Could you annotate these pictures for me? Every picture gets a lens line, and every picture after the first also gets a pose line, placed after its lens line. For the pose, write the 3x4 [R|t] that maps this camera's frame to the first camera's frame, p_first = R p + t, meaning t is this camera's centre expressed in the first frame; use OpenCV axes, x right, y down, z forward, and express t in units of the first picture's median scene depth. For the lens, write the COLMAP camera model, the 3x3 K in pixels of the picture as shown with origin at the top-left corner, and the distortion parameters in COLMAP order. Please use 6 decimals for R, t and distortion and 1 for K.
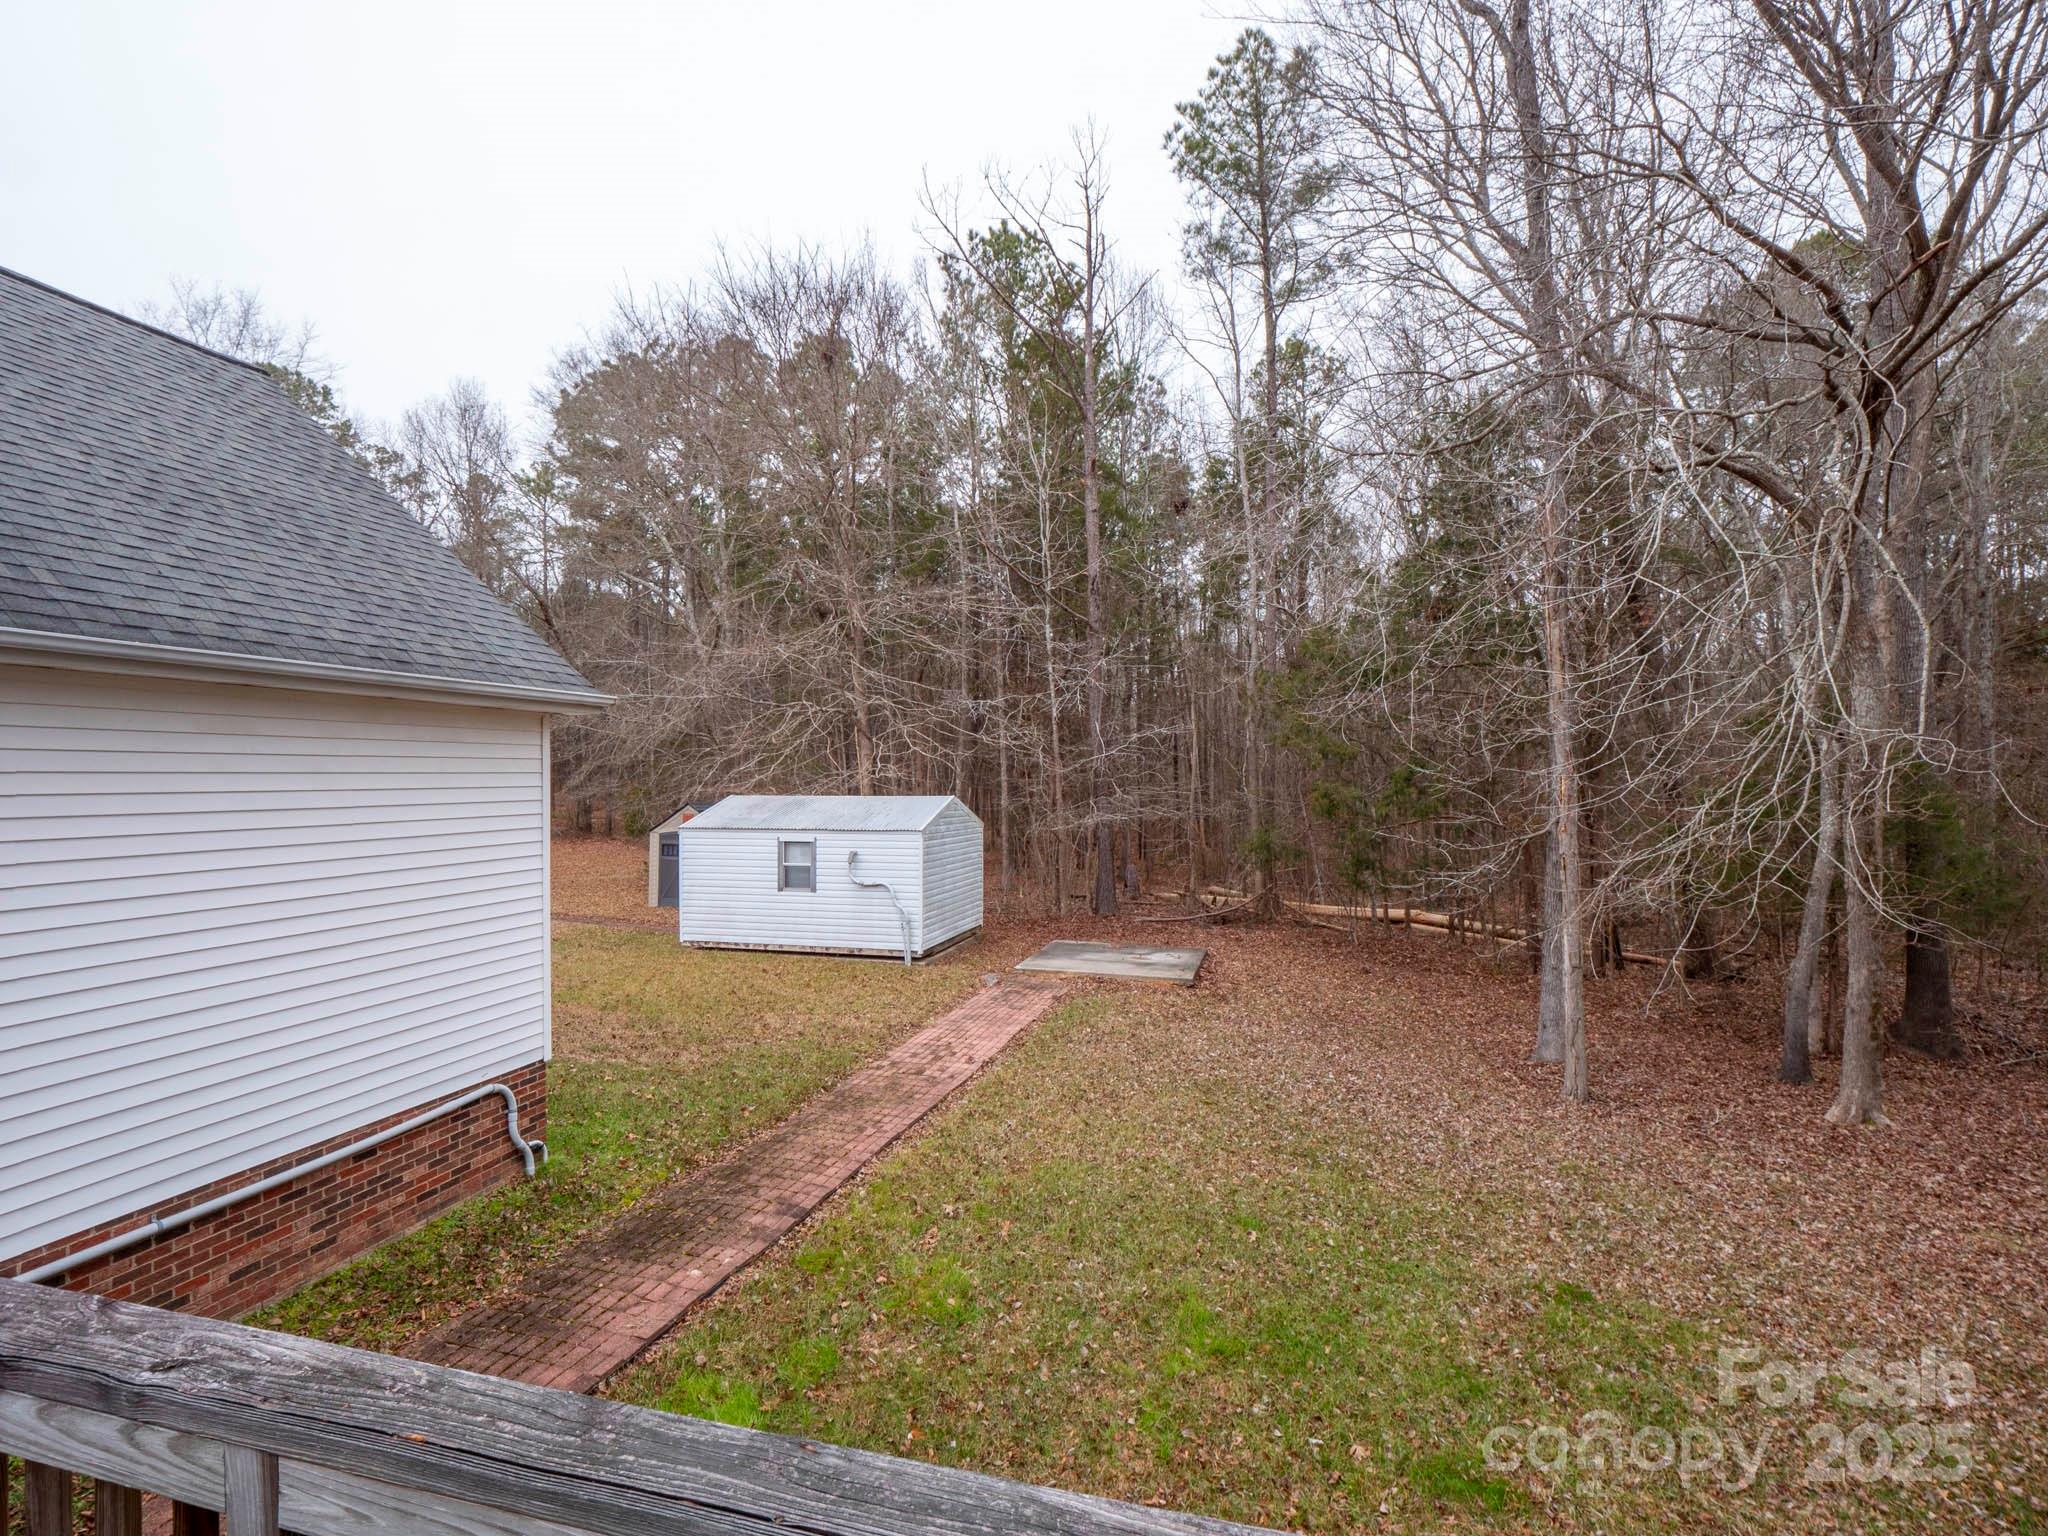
lens RADIAL K [[1024.9, 0, 1018.5], [0, 1024.9, 766.6], [0, 0, 1]] dist [-0.015858, -0.000959]
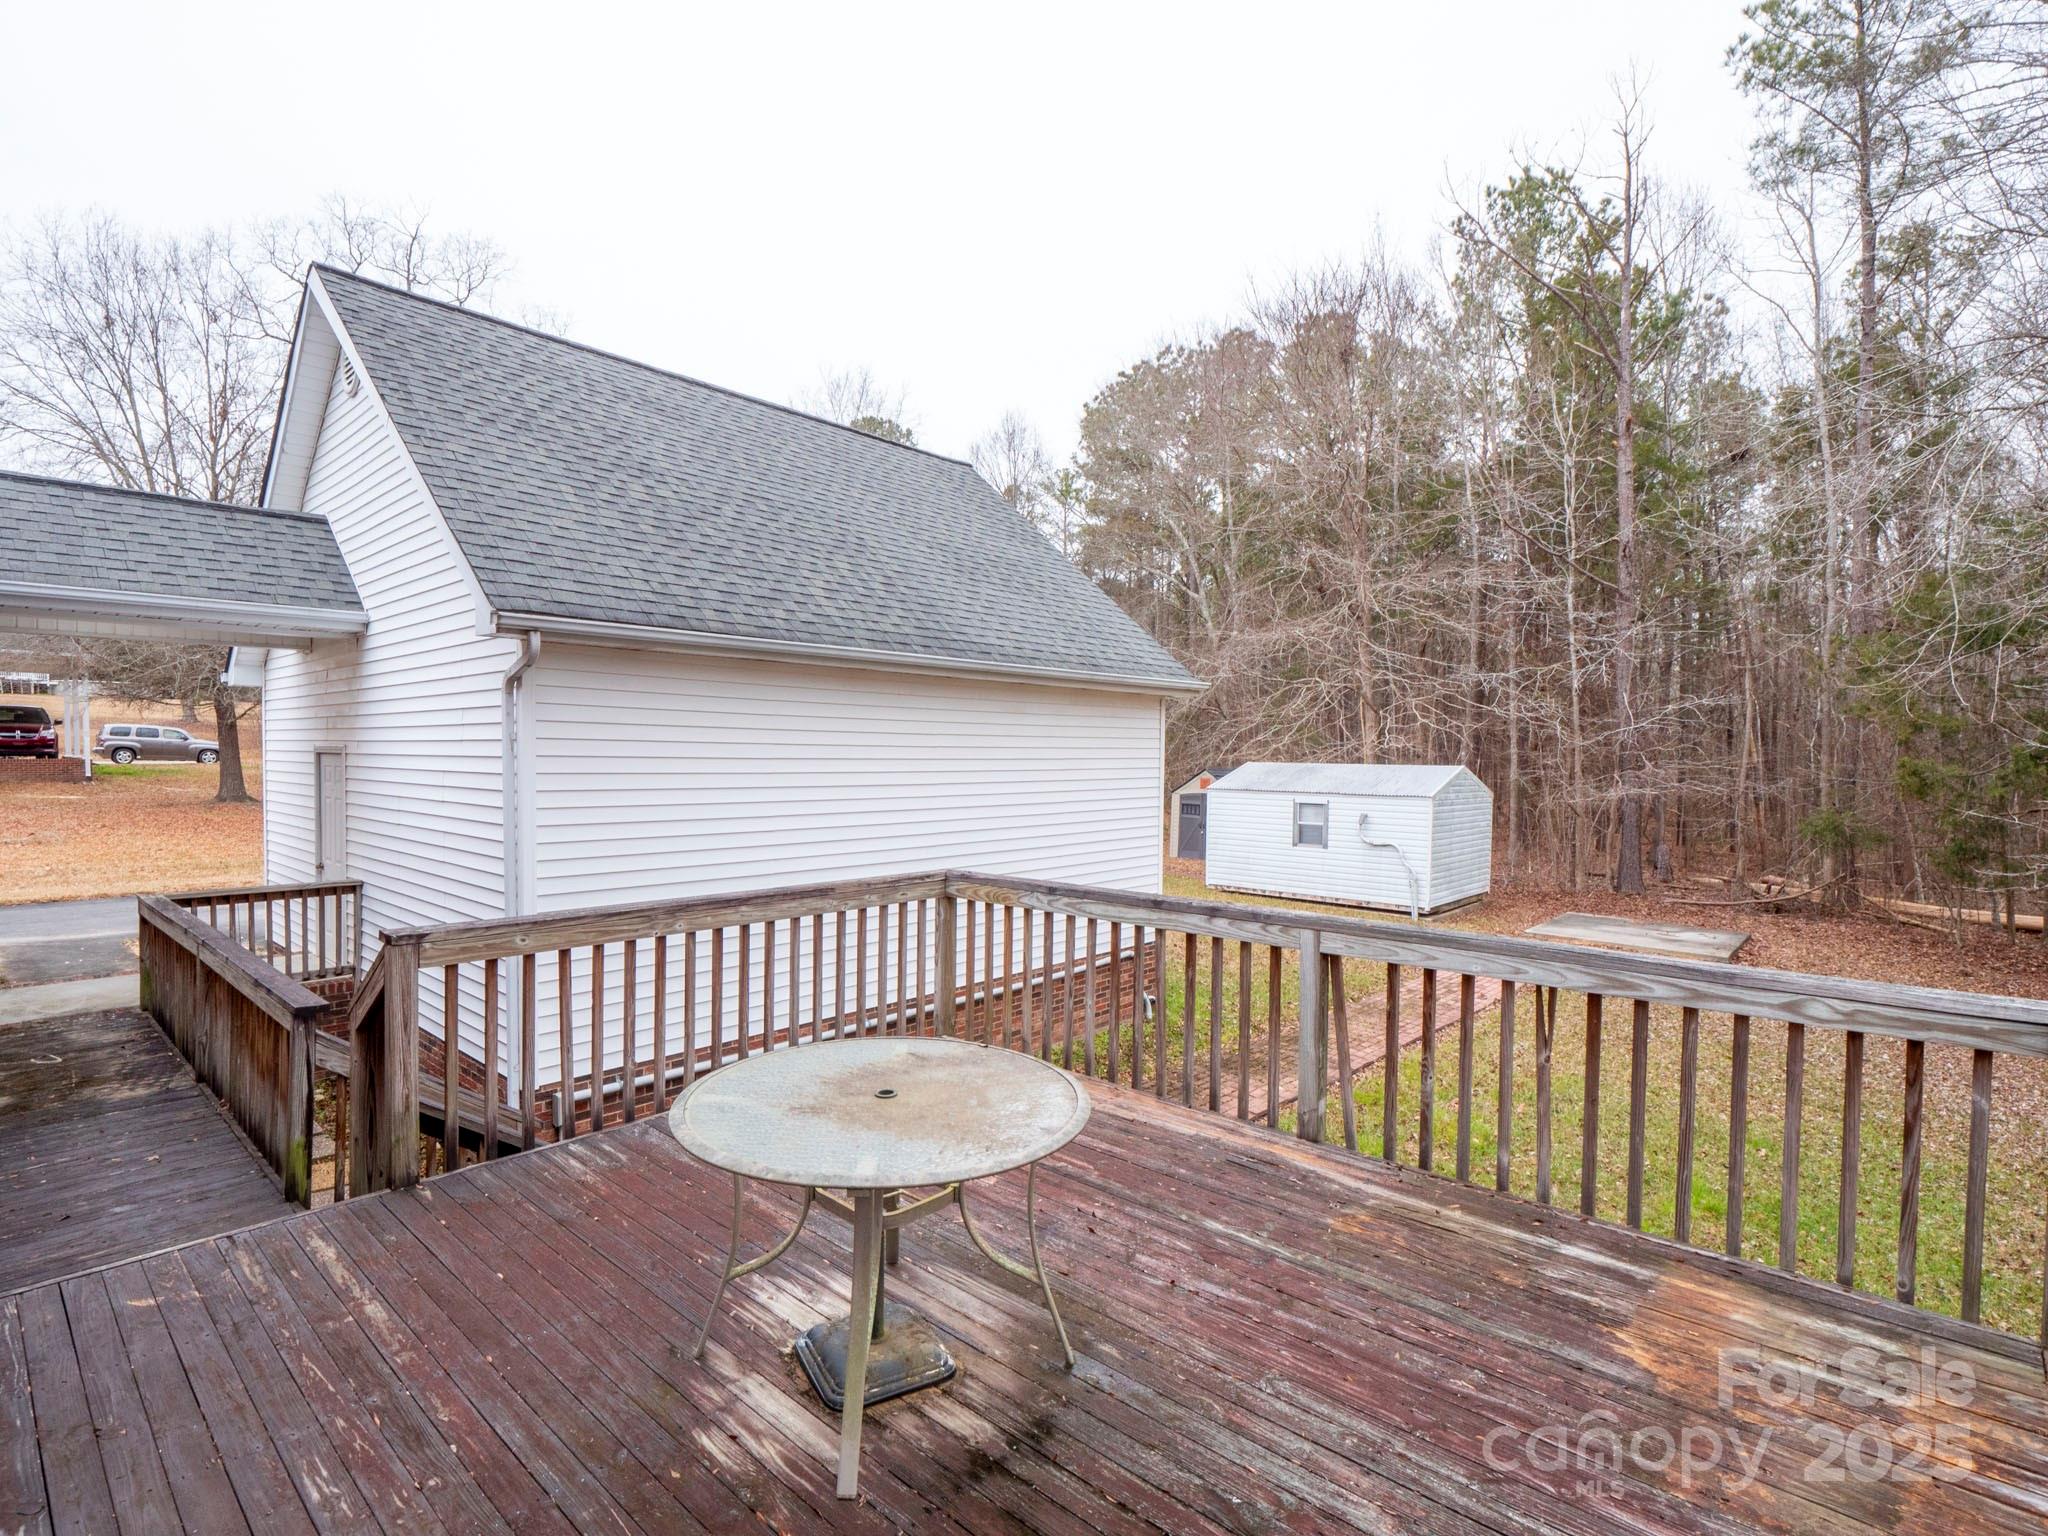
lens RADIAL K [[1024.9, 0, 993.6], [0, 1024.9, 780.9], [0, 0, 1]] dist [-0.015858, -0.000959]
pose [[0.887280, 0.025873, -0.460506, -0.006355], [-0.006998, 0.999066, 0.042647, 0.001992], [0.461179, -0.034617, 0.886632, -0.115194]]
